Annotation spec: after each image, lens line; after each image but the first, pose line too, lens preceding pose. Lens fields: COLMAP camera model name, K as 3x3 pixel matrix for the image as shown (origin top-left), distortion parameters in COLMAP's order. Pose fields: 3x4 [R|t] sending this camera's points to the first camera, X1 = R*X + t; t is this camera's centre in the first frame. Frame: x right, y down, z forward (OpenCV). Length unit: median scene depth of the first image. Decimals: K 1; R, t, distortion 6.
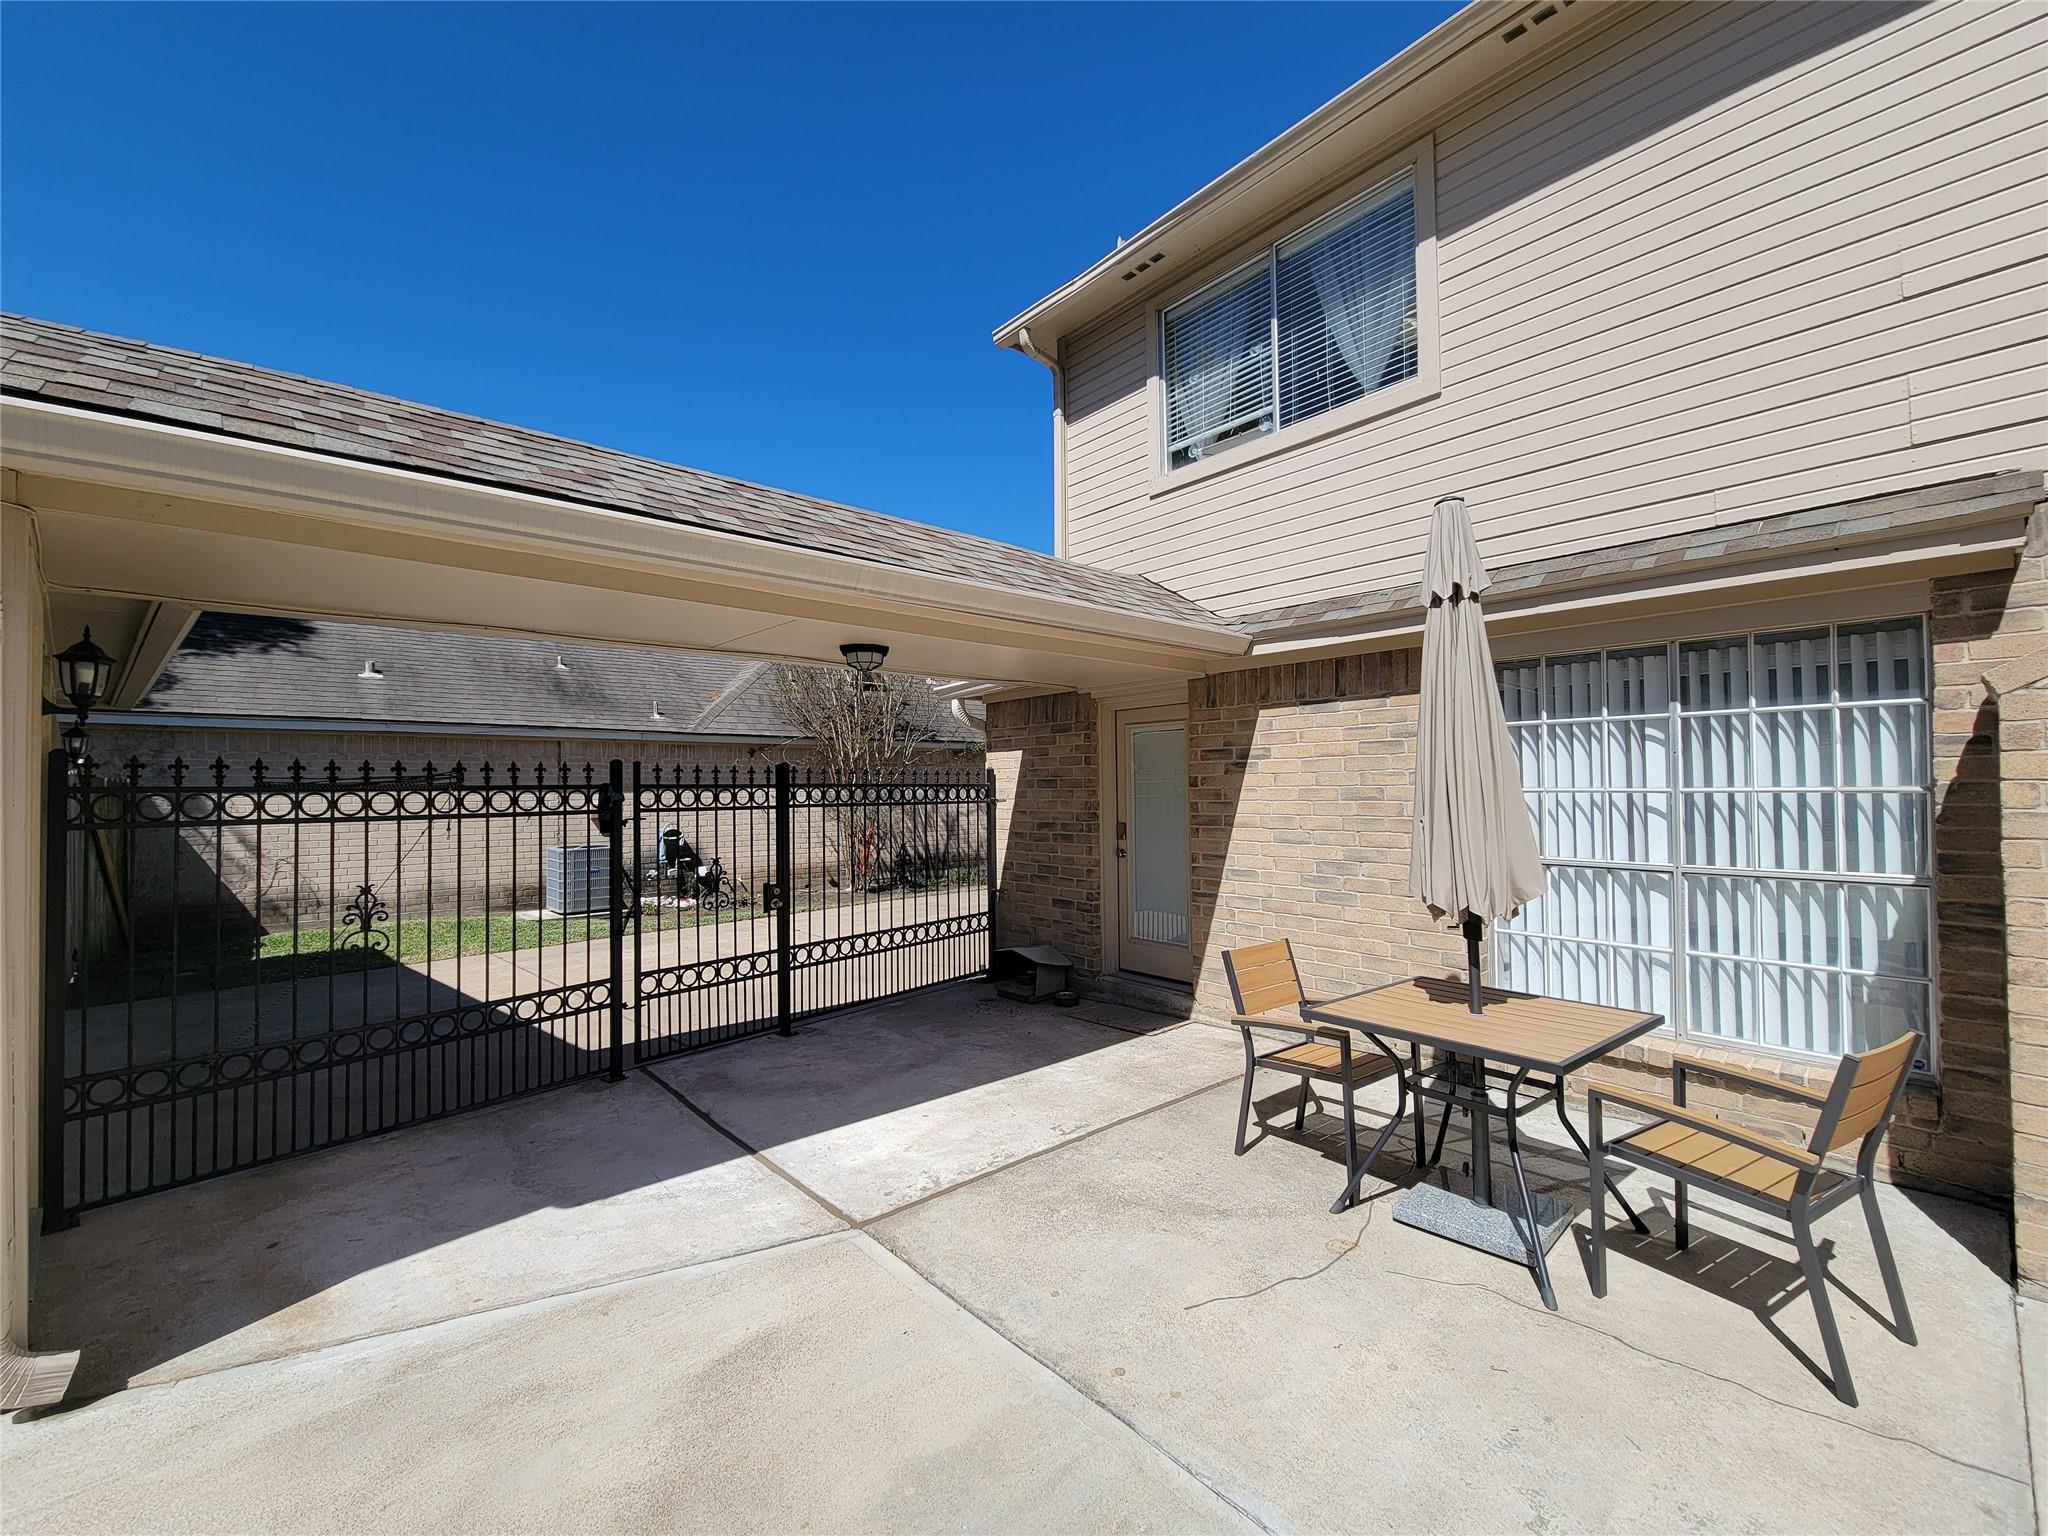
lens RADIAL K [[842.2, 0, 1023.2], [0, 842.2, 766.9], [0, 0, 1]] dist [0.003916, -0.002507]
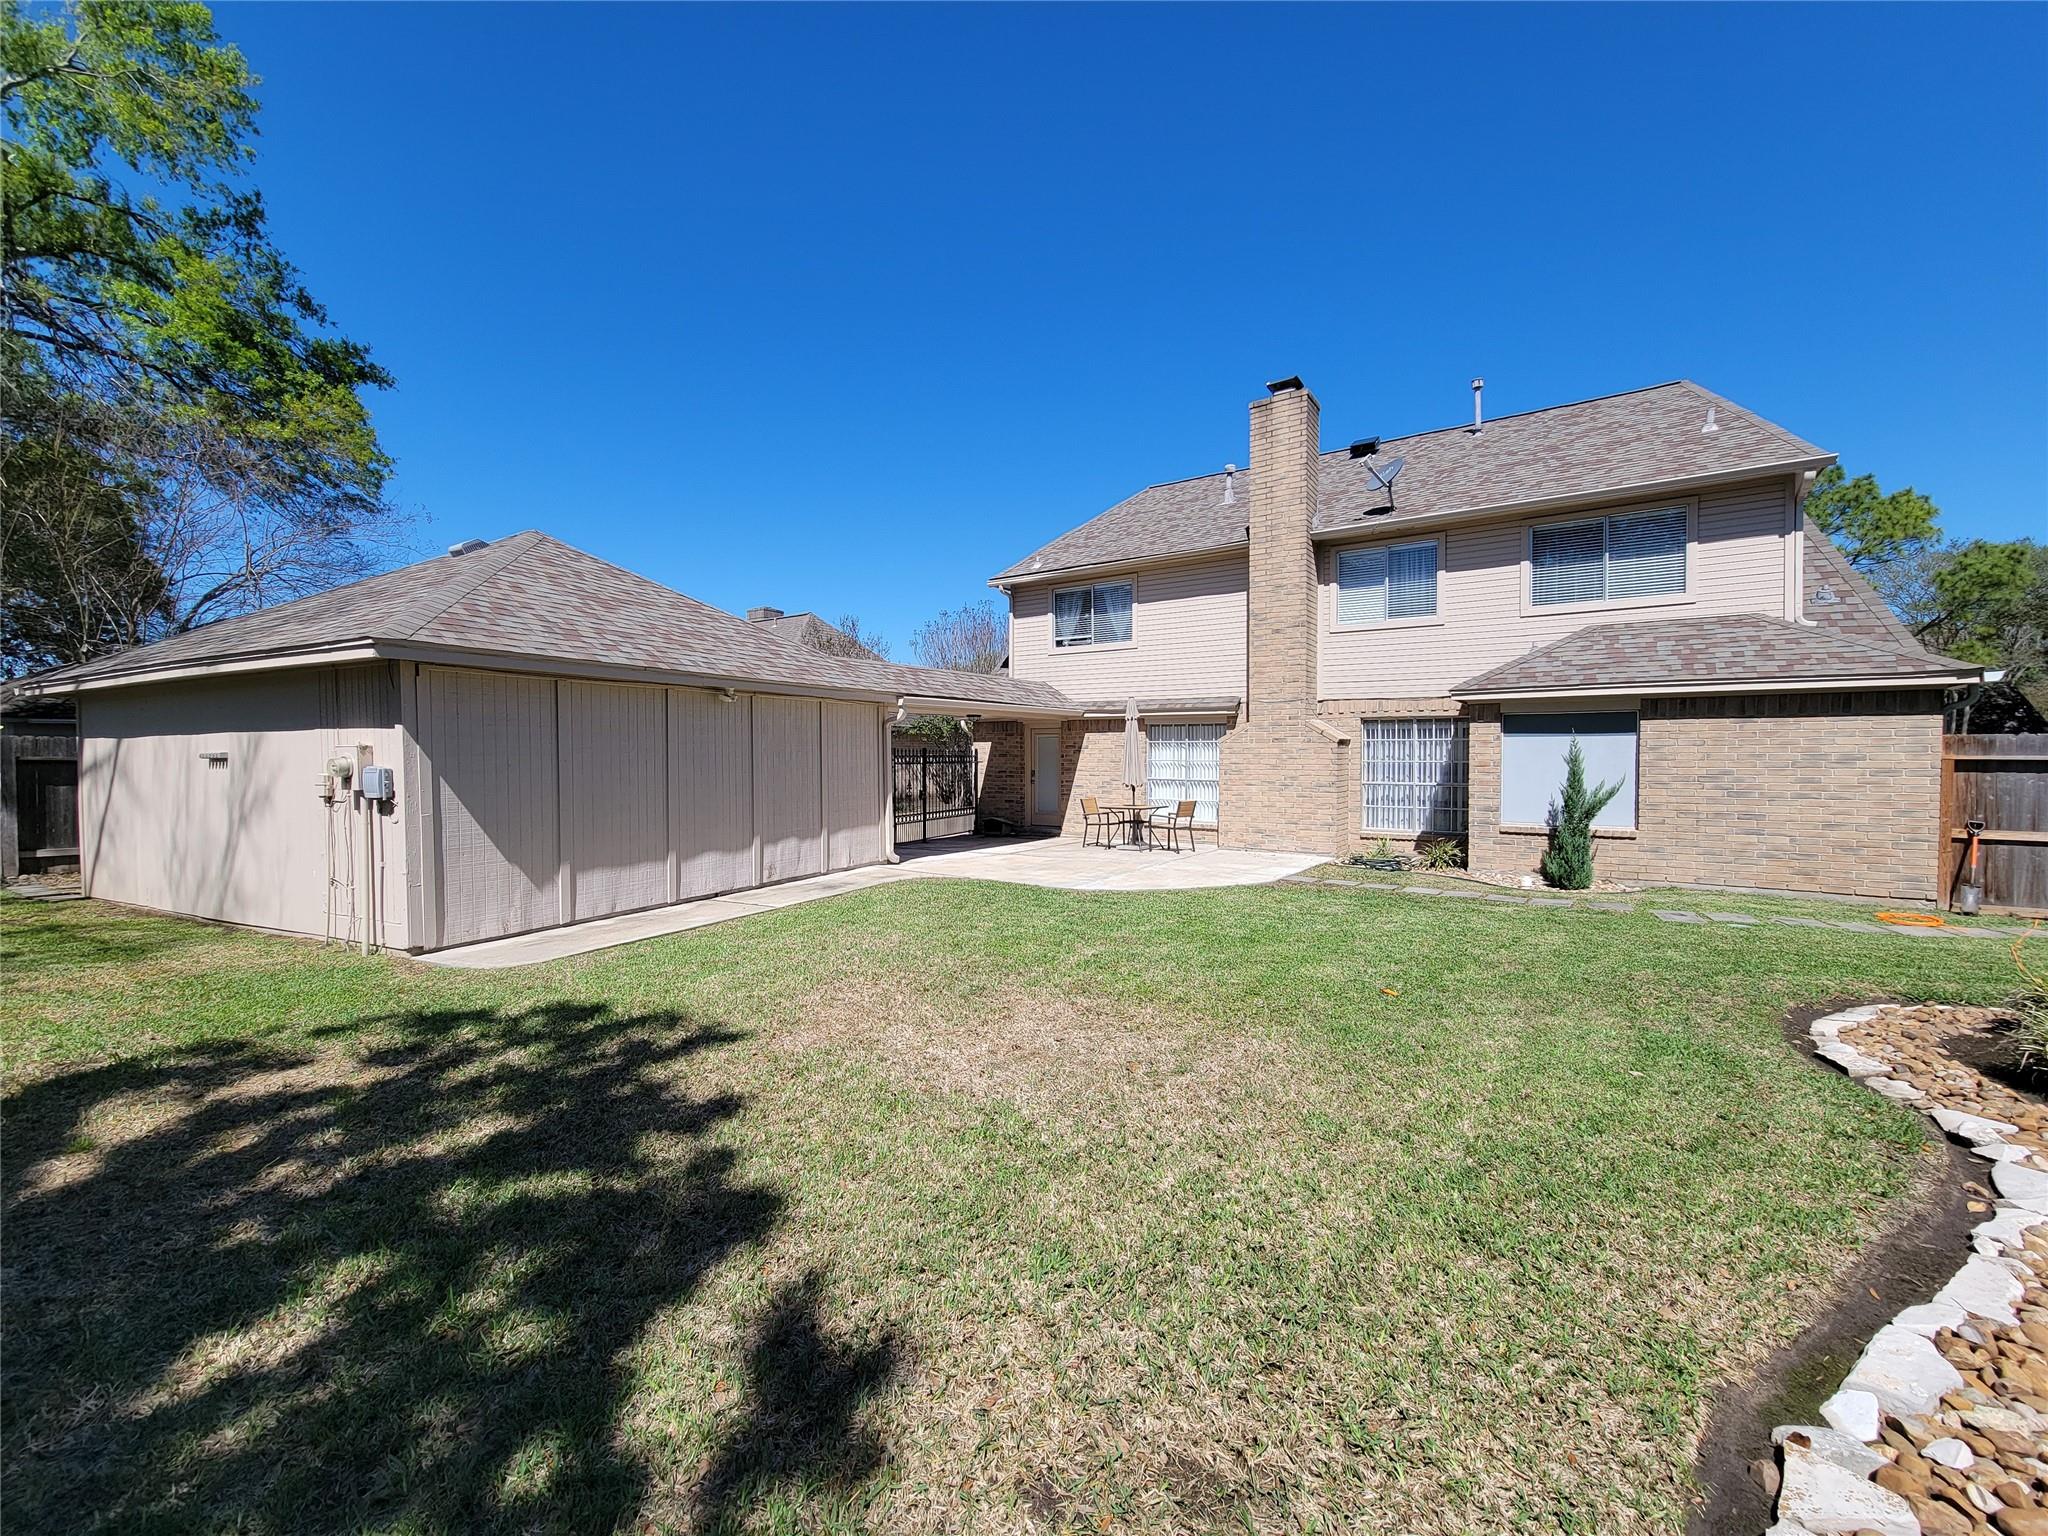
lens RADIAL K [[842.2, 0, 1026.4], [0, 842.2, 767.3], [0, 0, 1]] dist [0.003916, -0.002507]
pose [[0.967707, 0.005168, 0.252024, -0.655518], [-0.015784, 0.999070, 0.040119, -0.058661], [-0.251582, -0.042802, 0.966889, -1.799108]]
